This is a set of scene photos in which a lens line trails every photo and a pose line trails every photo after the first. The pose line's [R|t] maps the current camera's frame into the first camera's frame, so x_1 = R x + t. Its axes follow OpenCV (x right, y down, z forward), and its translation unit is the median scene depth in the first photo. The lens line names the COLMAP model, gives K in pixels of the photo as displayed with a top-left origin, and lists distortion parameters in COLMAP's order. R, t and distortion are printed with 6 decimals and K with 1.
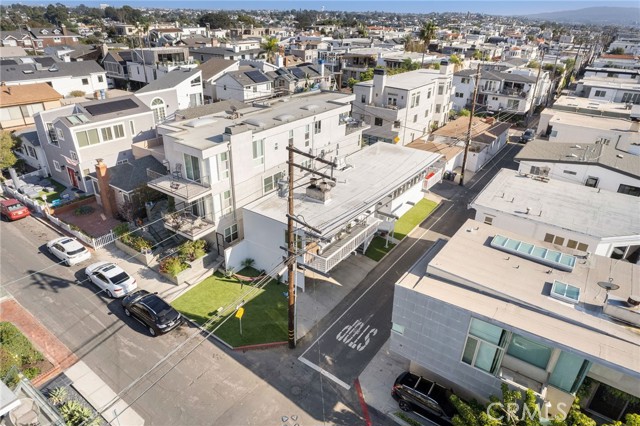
lens RADIAL K [[395.7, 0, 318.8], [0, 395.7, 210.6], [0, 0, 1]] dist [-0.024393, 0.000203]
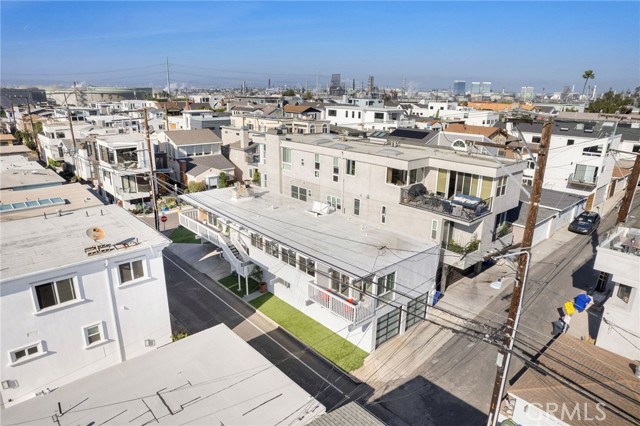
lens RADIAL K [[395.7, 0, 318.0], [0, 395.7, 214.4], [0, 0, 1]] dist [-0.024393, 0.000203]
pose [[-0.200007, 0.276591, -0.939944, 0.848730], [-0.455104, 0.823335, 0.339117, -0.389184], [0.867685, 0.495598, -0.038795, 1.035884]]
